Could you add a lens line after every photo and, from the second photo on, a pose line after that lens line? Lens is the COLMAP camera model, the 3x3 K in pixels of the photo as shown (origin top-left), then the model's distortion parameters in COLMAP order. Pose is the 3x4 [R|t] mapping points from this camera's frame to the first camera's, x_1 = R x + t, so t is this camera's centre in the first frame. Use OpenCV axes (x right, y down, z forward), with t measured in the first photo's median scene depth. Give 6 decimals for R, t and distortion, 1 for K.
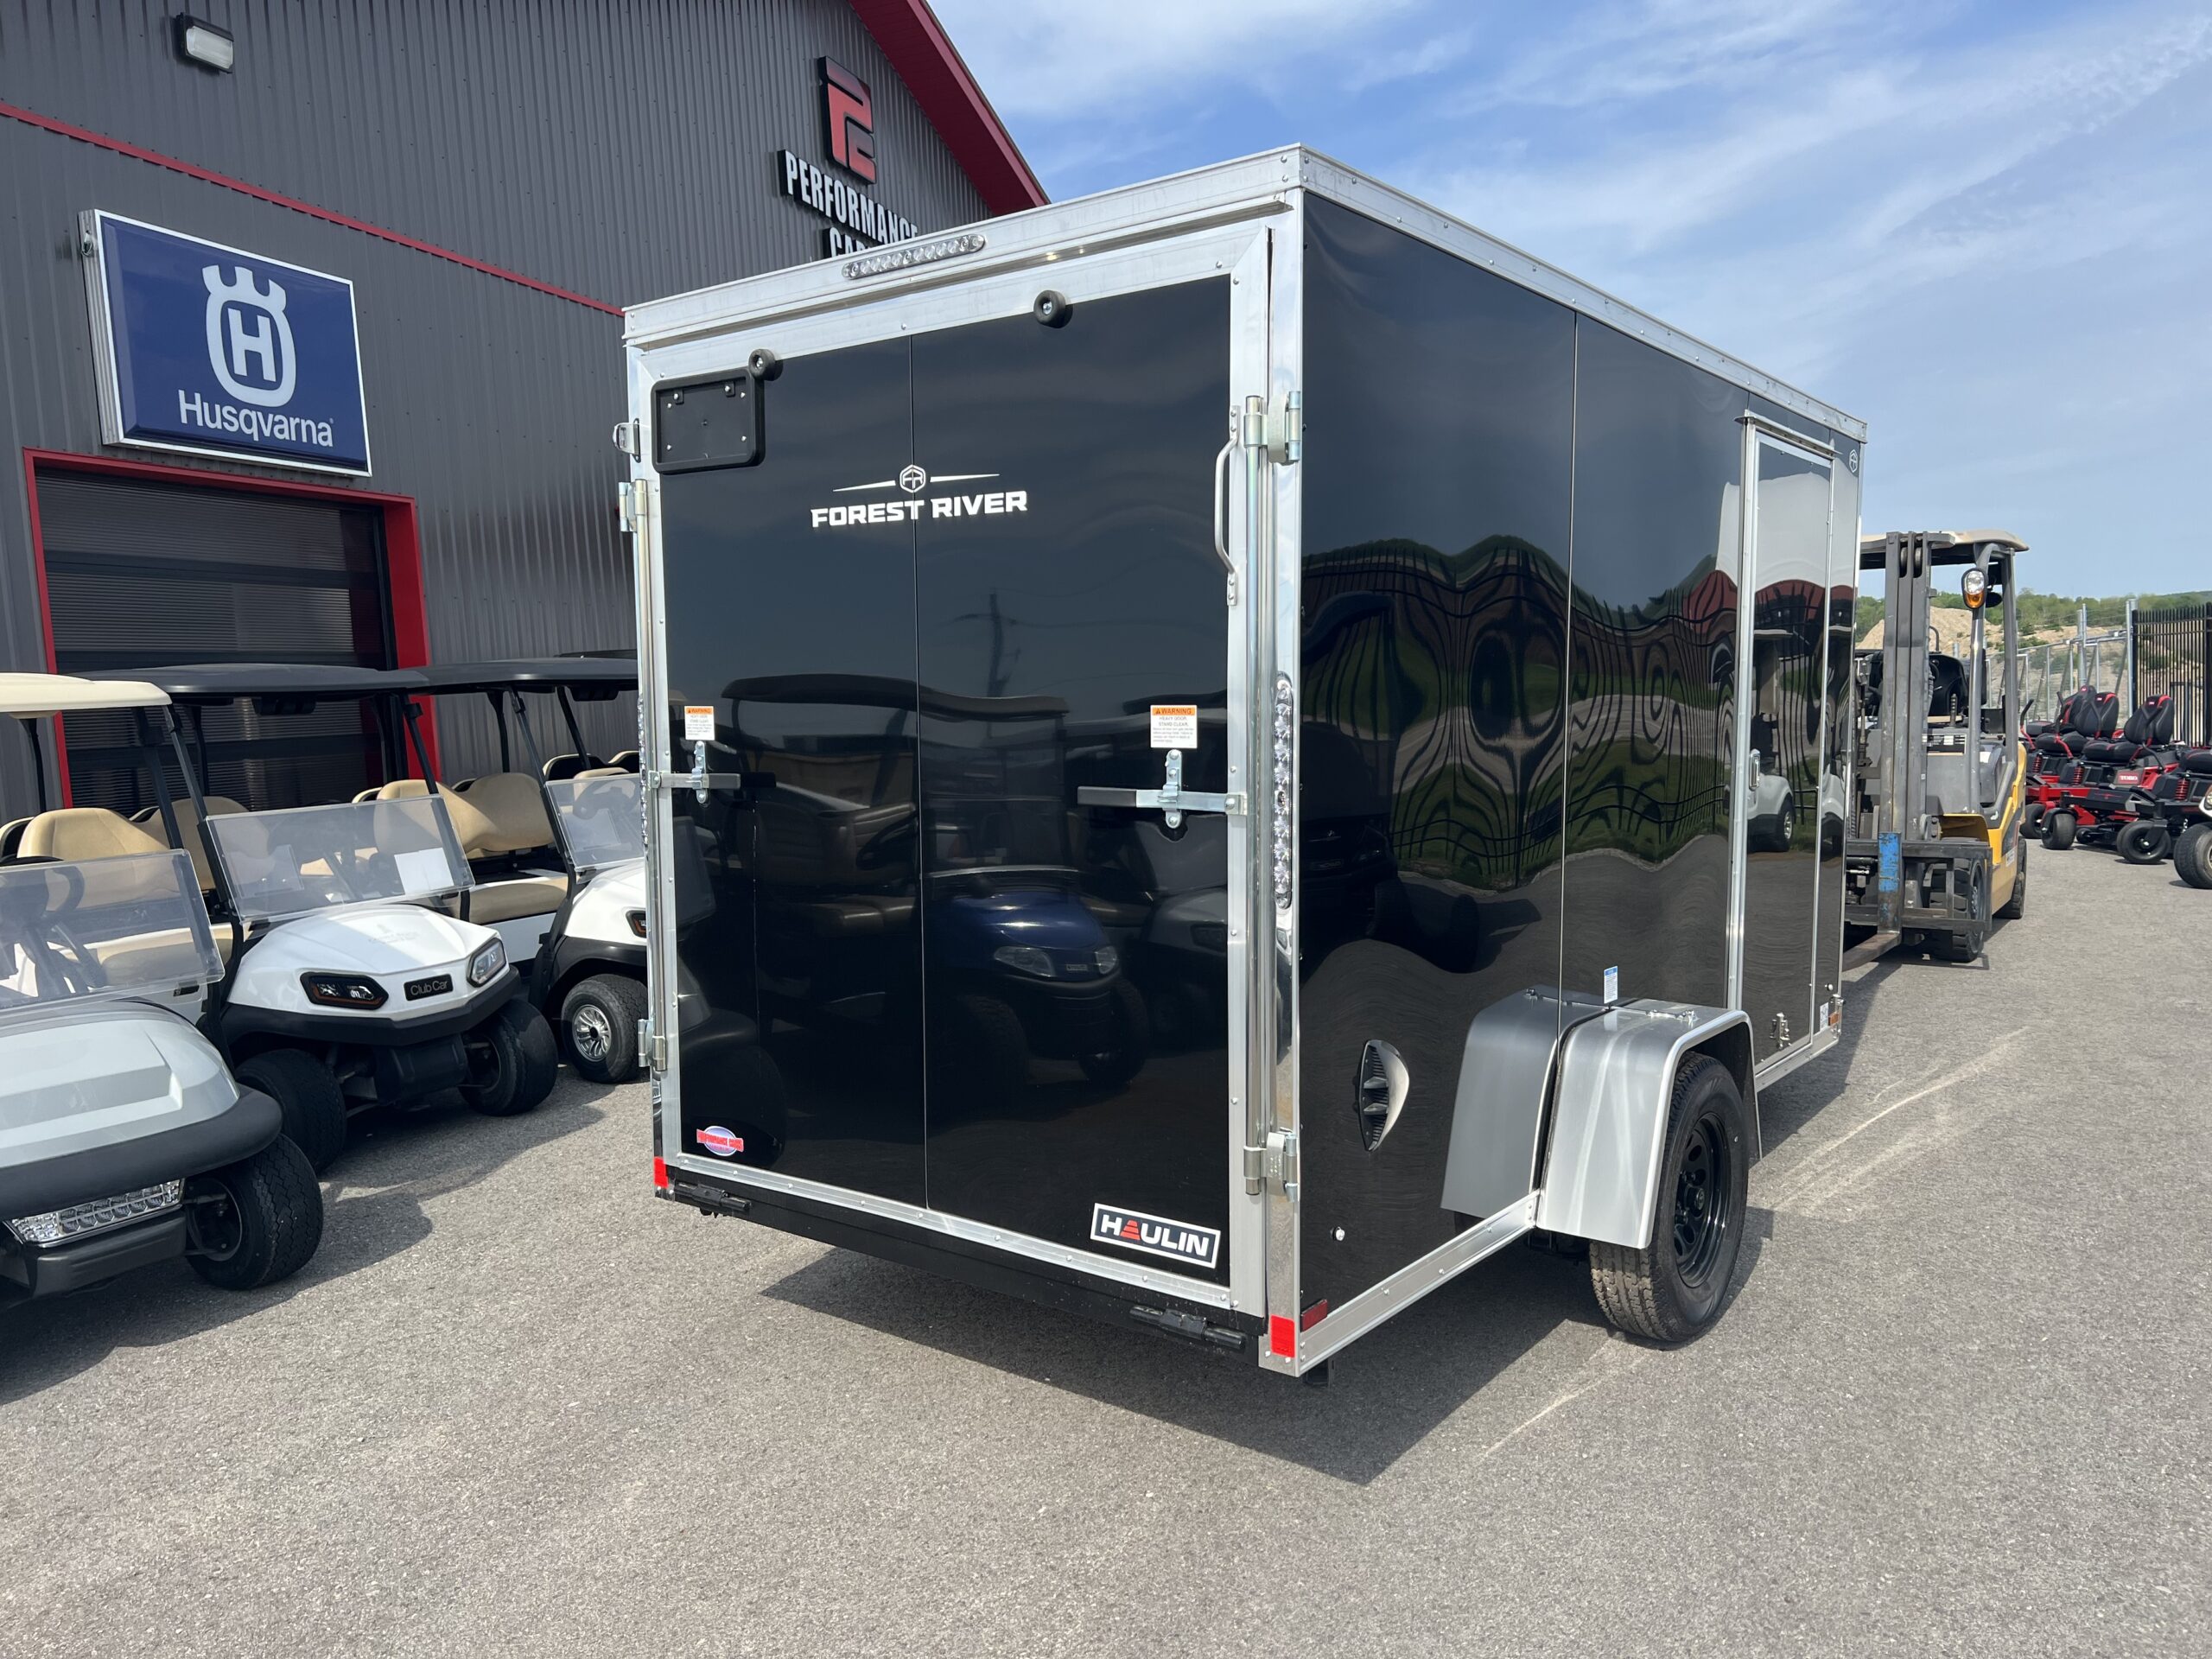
lens RADIAL K [[1634.1, 0, 1107.7], [0, 1634.1, 833.9], [0, 0, 1]] dist [0.075978, -0.078204]
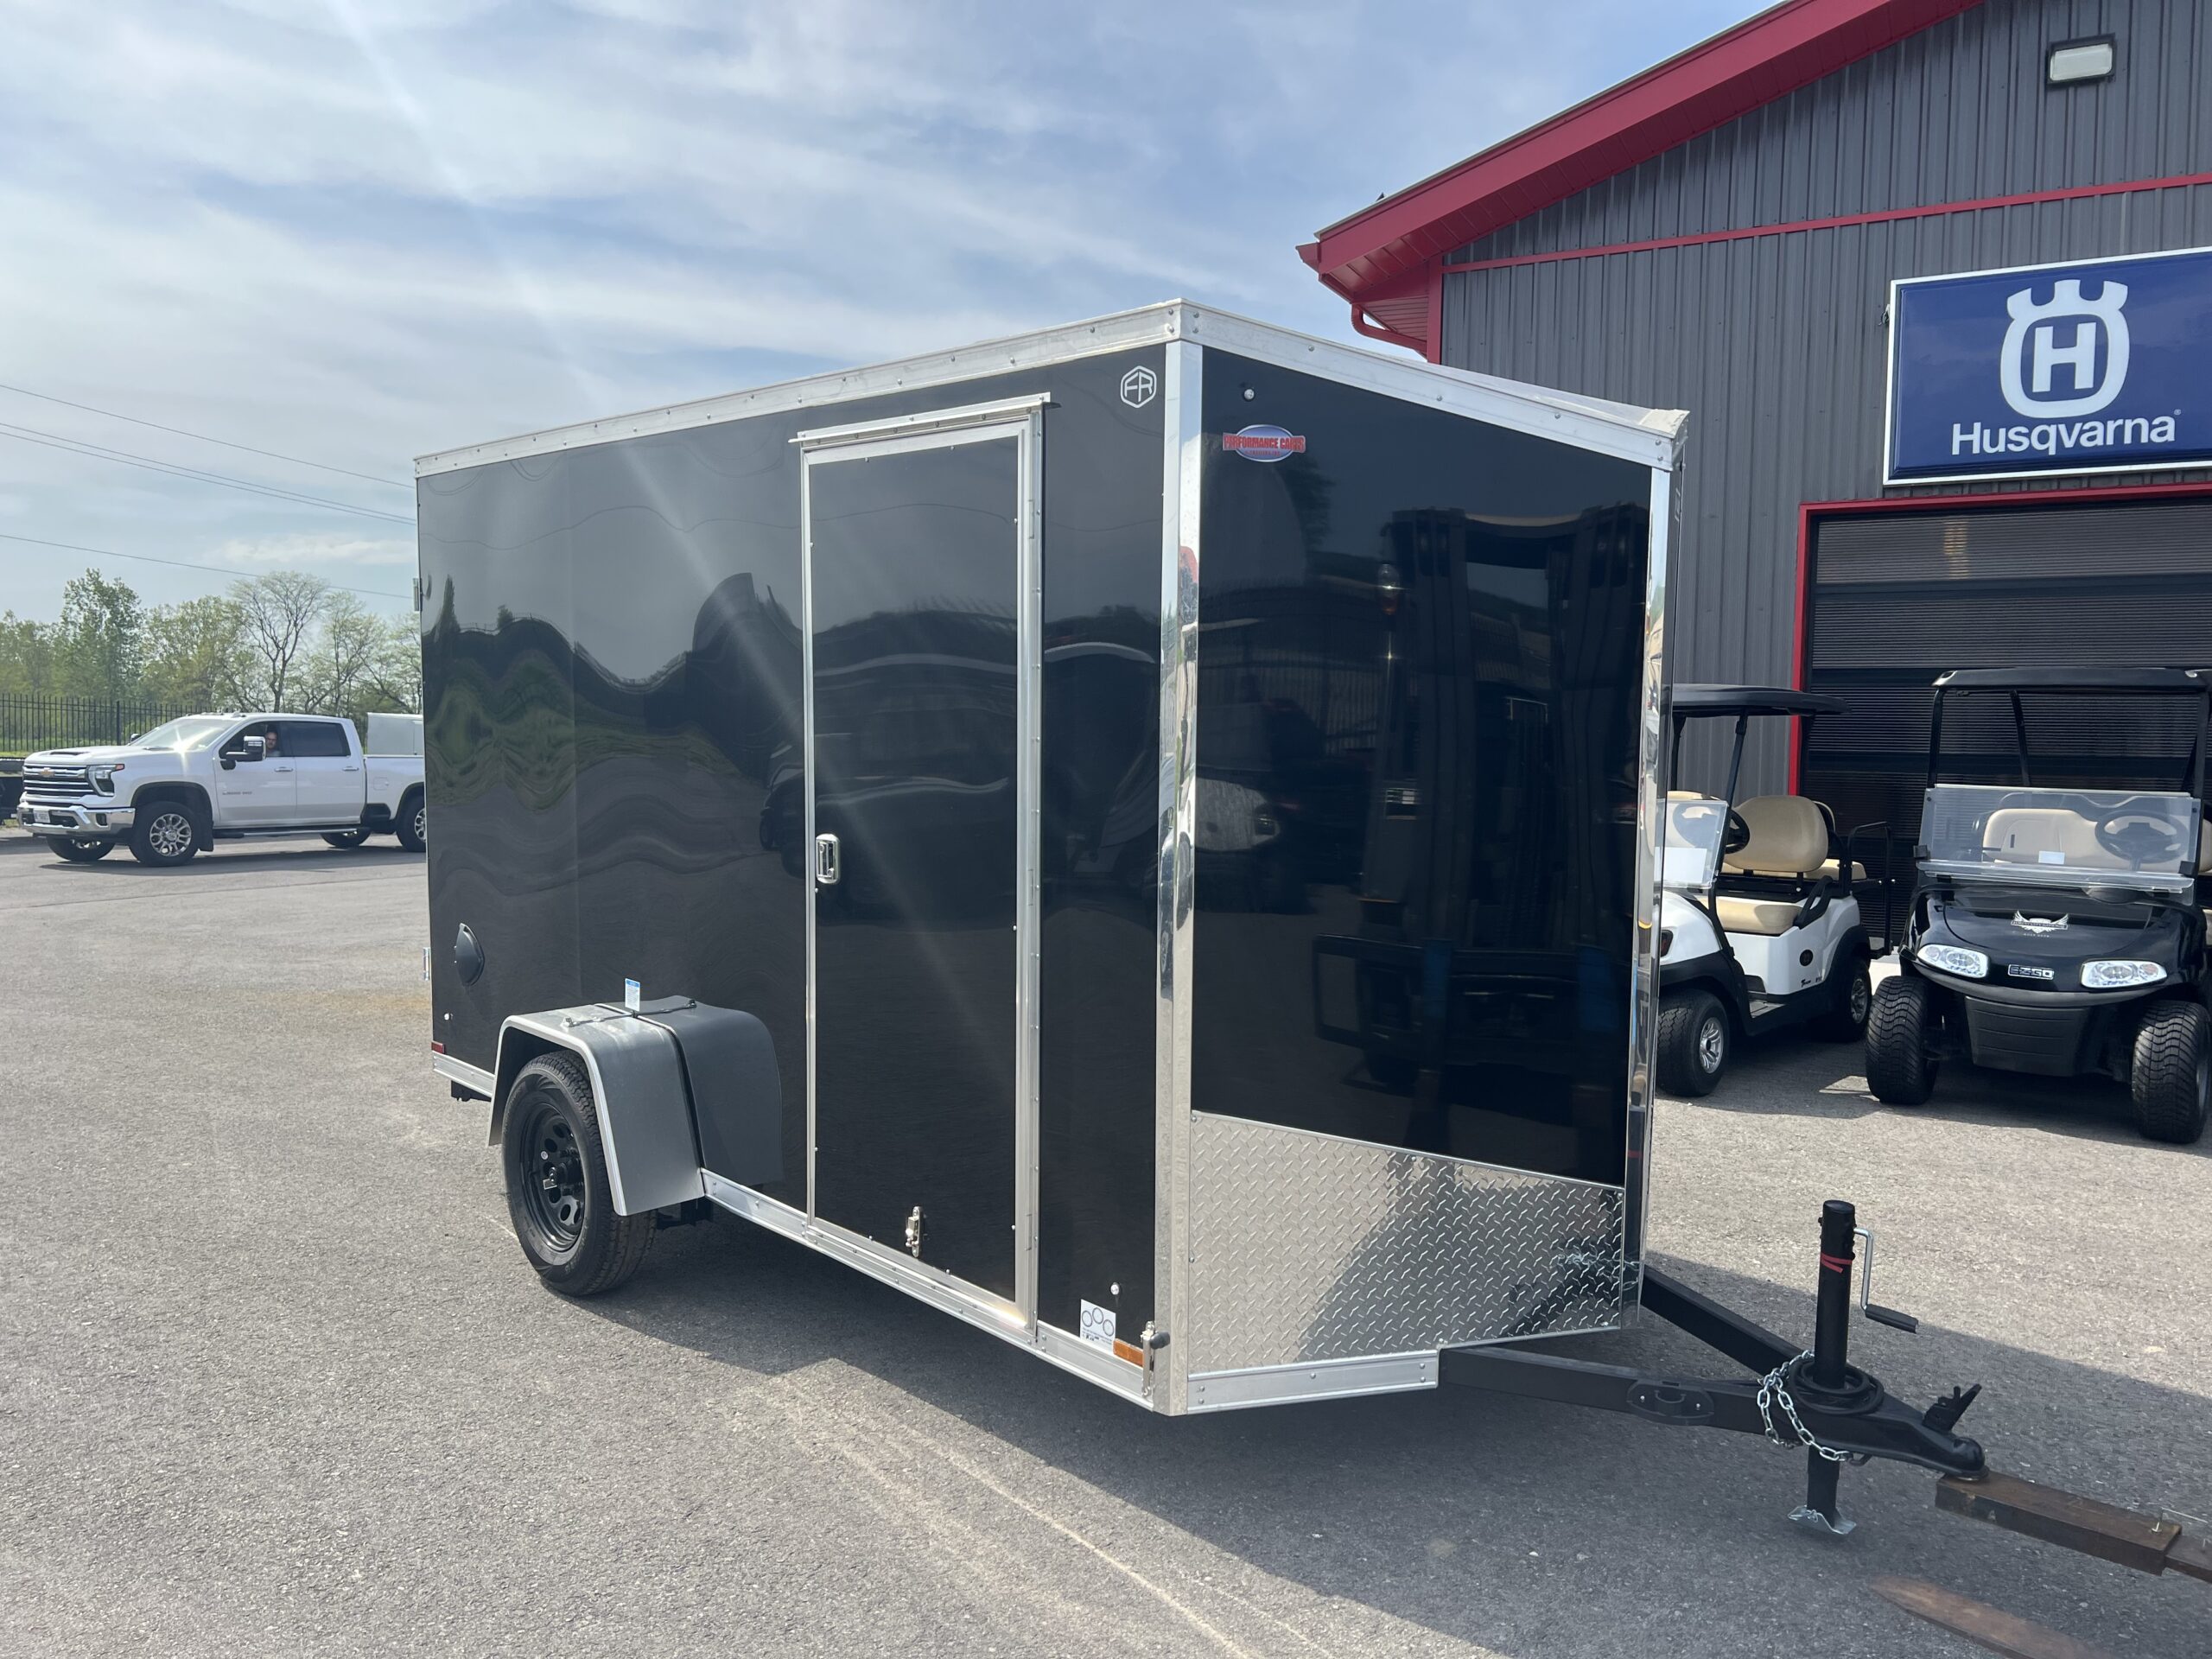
lens RADIAL K [[1634.1, 0, 1105.6], [0, 1634.1, 830.2], [0, 0, 1]] dist [0.075978, -0.078204]
pose [[-0.144191, 0.102390, -0.984238, 1.104997], [-0.096697, 0.988414, 0.116991, -0.150607], [0.984814, 0.112042, -0.132620, 1.174112]]
